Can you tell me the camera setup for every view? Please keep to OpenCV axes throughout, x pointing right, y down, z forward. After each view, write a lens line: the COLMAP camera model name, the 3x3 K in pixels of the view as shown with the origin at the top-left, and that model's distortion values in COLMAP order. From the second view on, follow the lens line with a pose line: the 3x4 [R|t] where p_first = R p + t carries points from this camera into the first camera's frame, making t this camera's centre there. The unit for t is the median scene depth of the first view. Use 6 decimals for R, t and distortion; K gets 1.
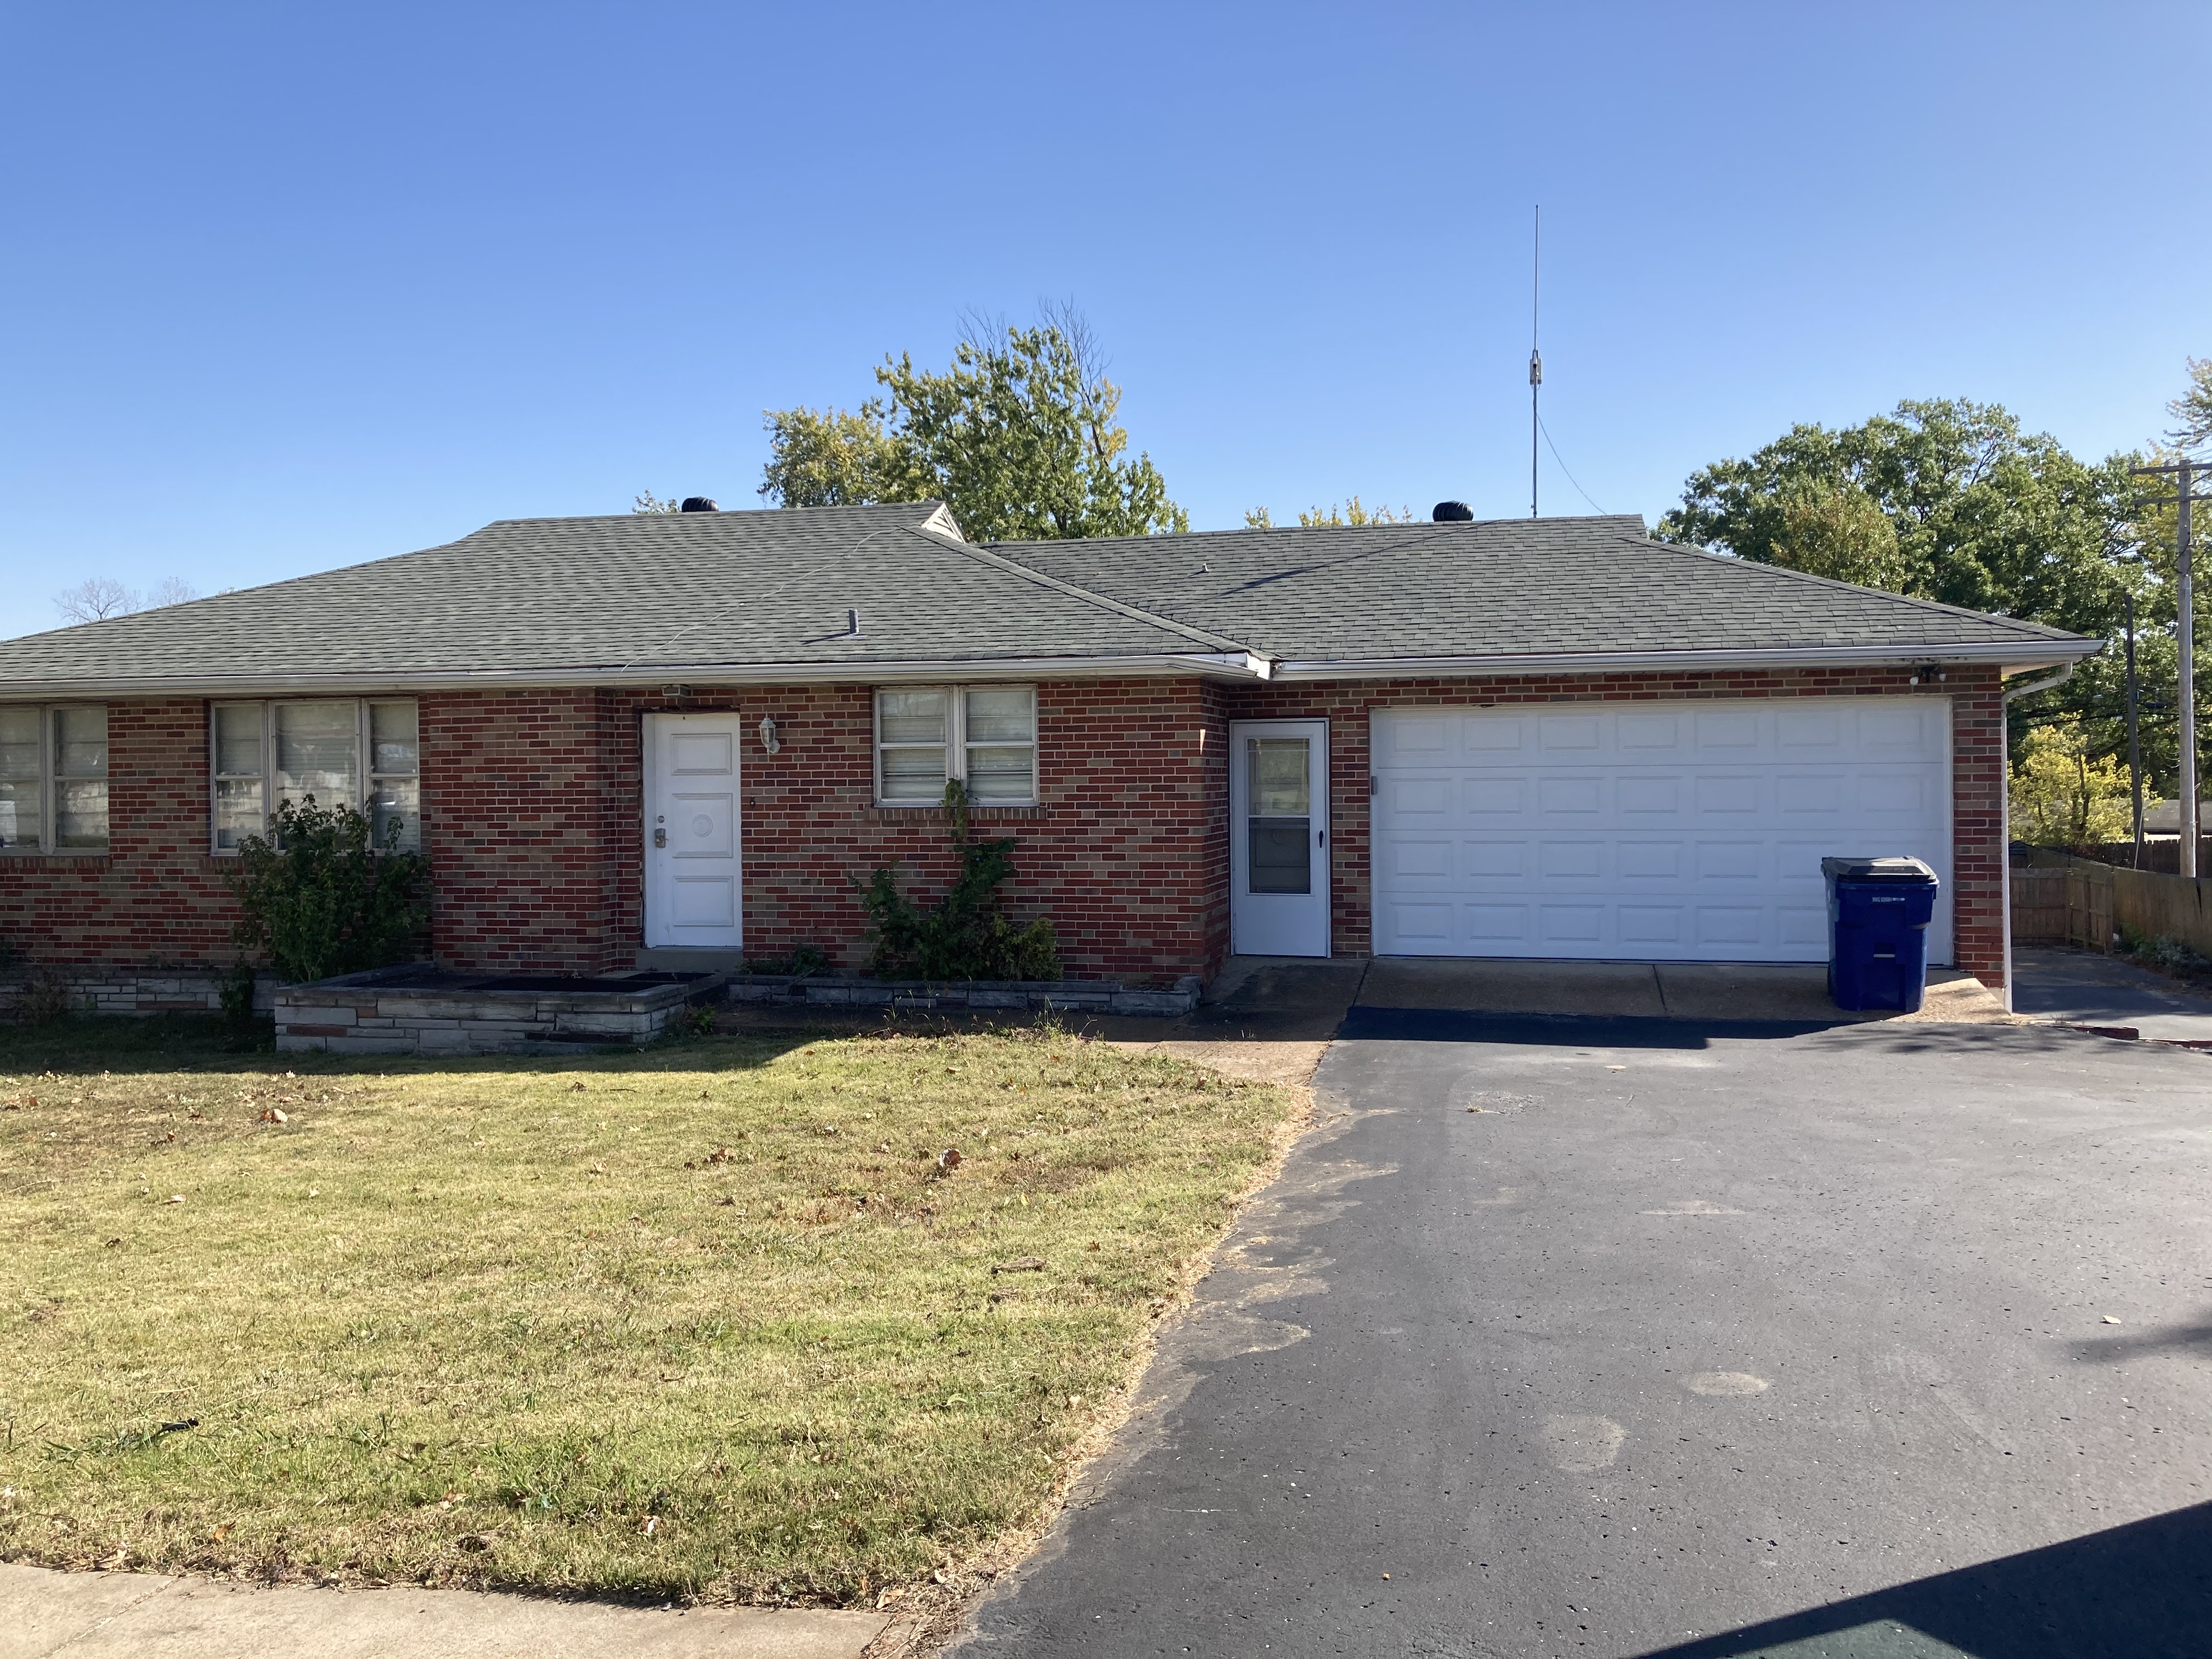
lens RADIAL K [[1813.5, 0, 1106.0], [0, 1813.5, 829.5], [0, 0, 1]] dist [0.023791, -0.000592]
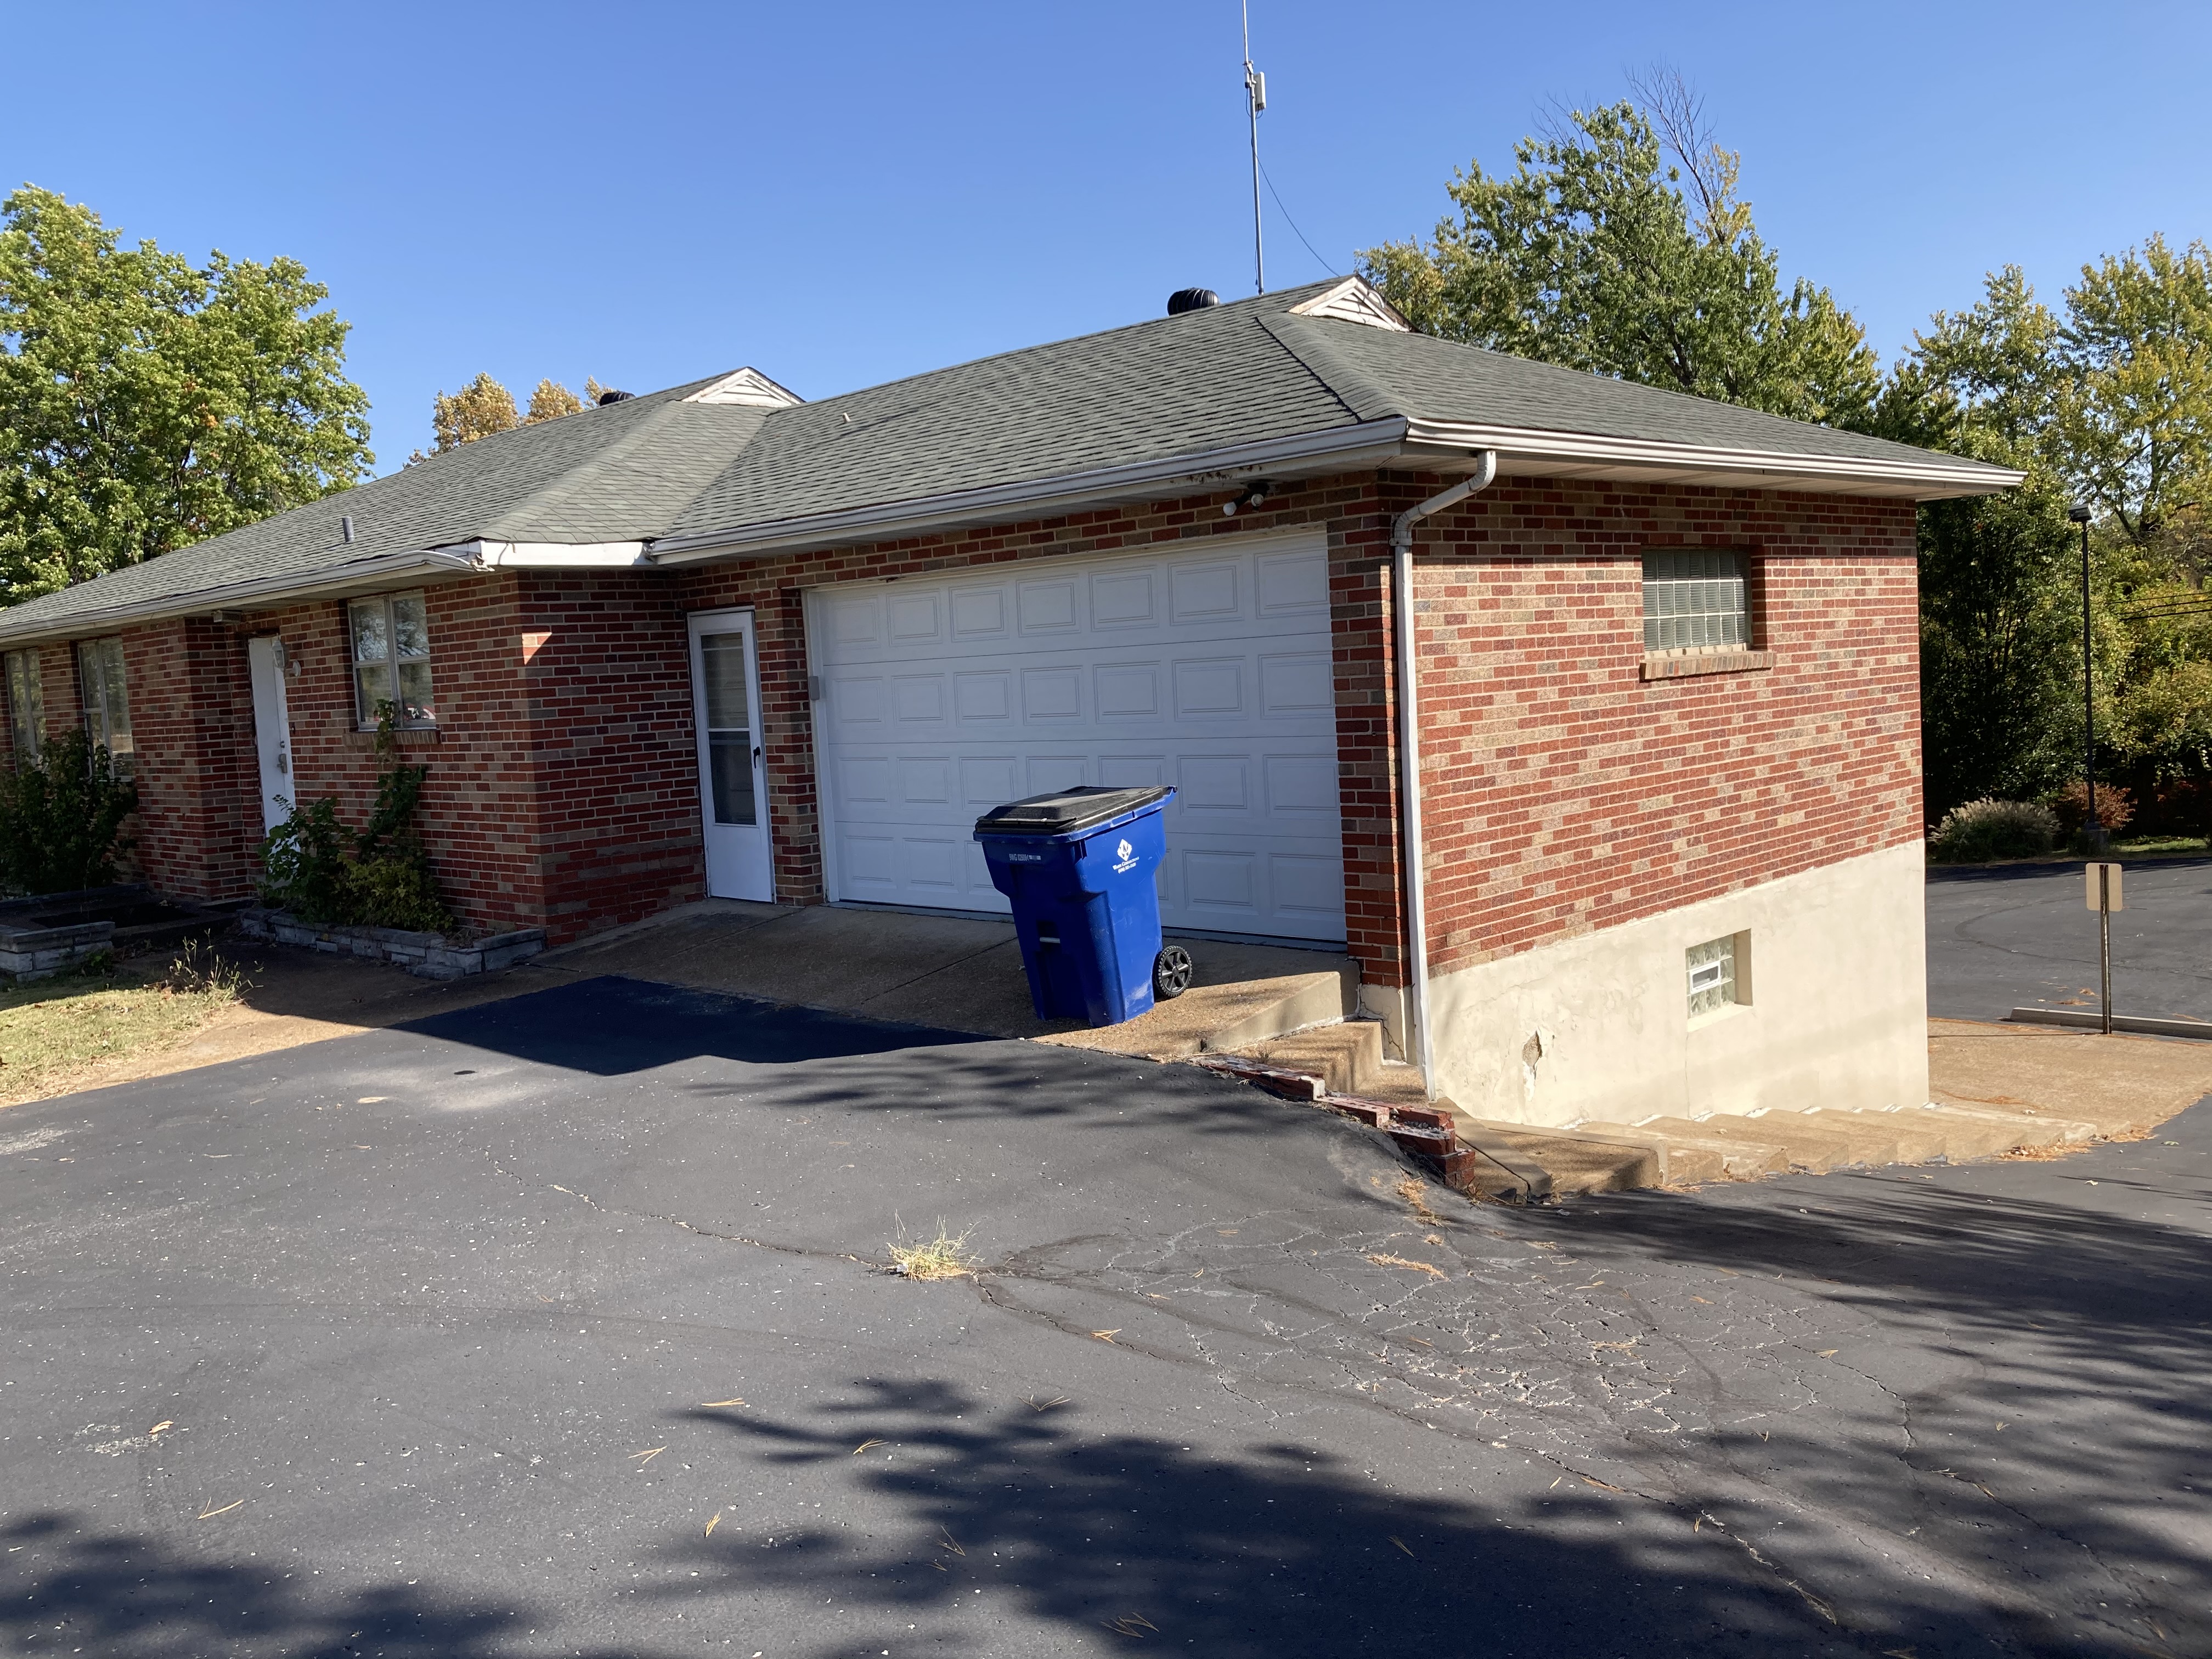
lens RADIAL K [[1813.5, 0, 1106.0], [0, 1813.5, 829.5], [0, 0, 1]] dist [0.023791, -0.000592]
pose [[0.871822, 0.004311, -0.489804, 0.649807], [0.035871, 0.996714, 0.072620, -0.015900], [0.488508, -0.080882, 0.868803, 0.373951]]
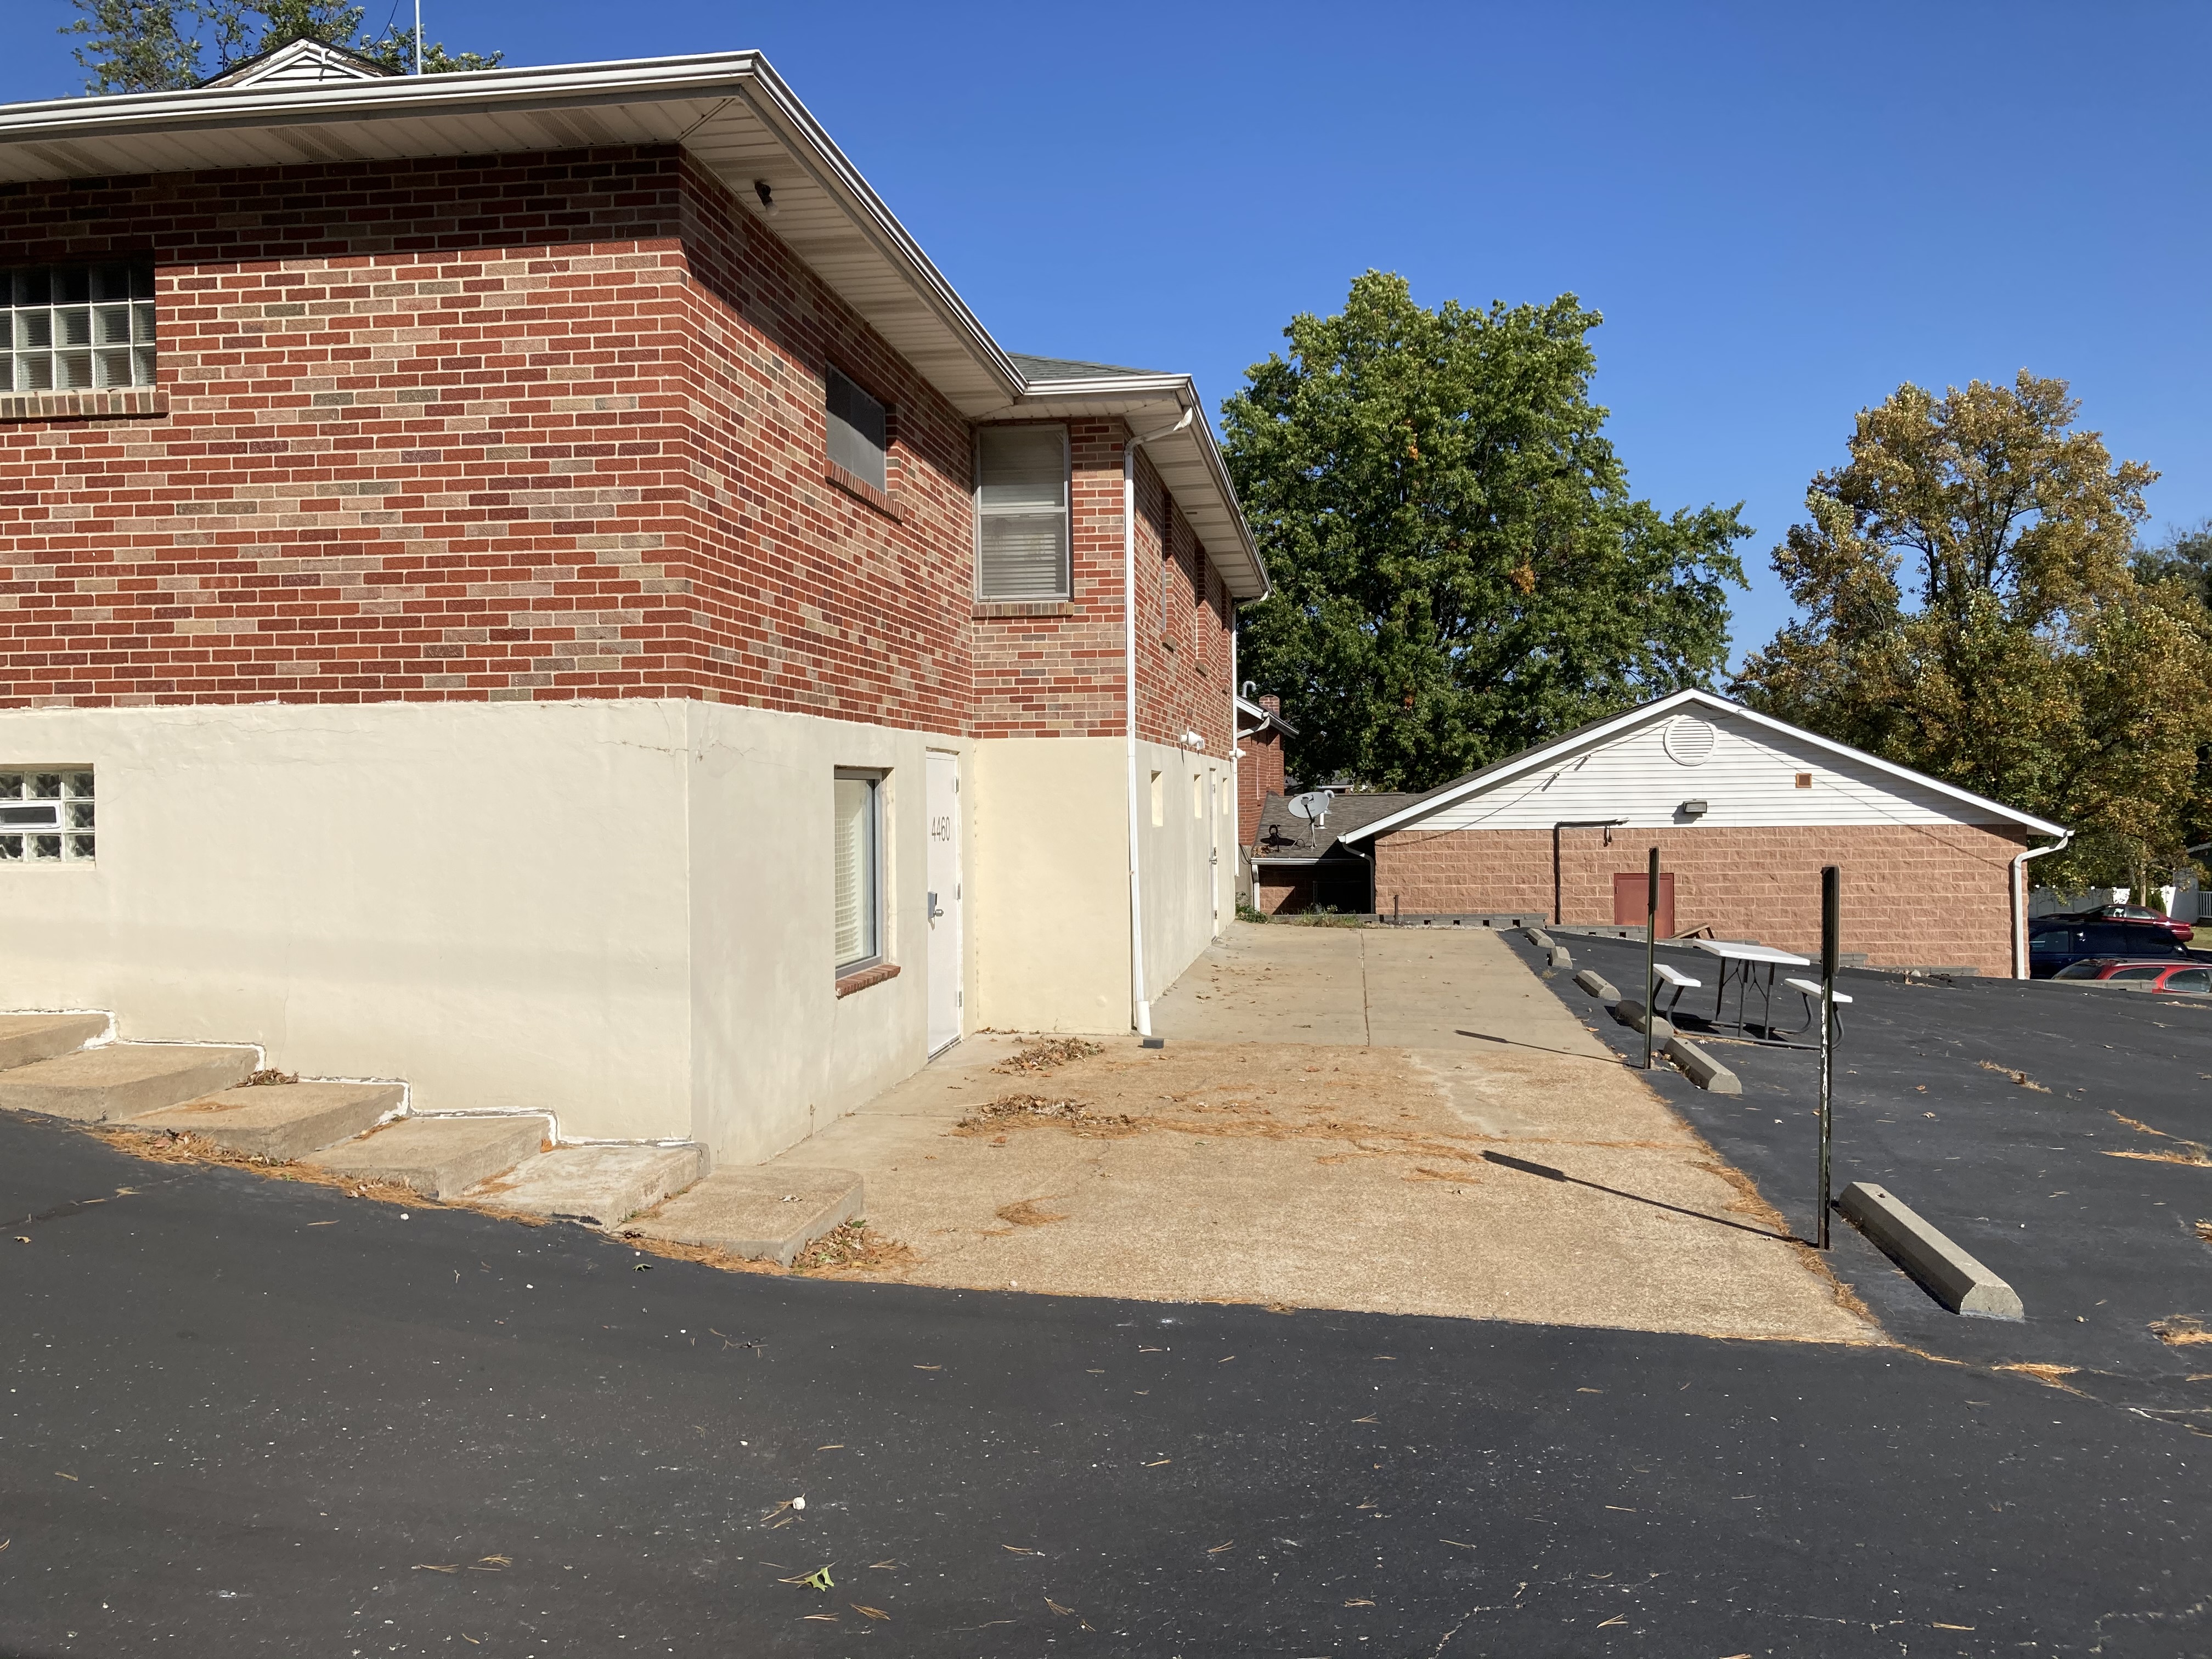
lens RADIAL K [[1813.5, 0, 1106.0], [0, 1813.5, 829.5], [0, 0, 1]] dist [0.023791, -0.000592]
pose [[0.108974, 0.024157, -0.993751, 1.084720], [-0.014598, 0.999636, 0.022699, 0.085850], [0.993937, 0.012033, 0.109287, 1.344508]]
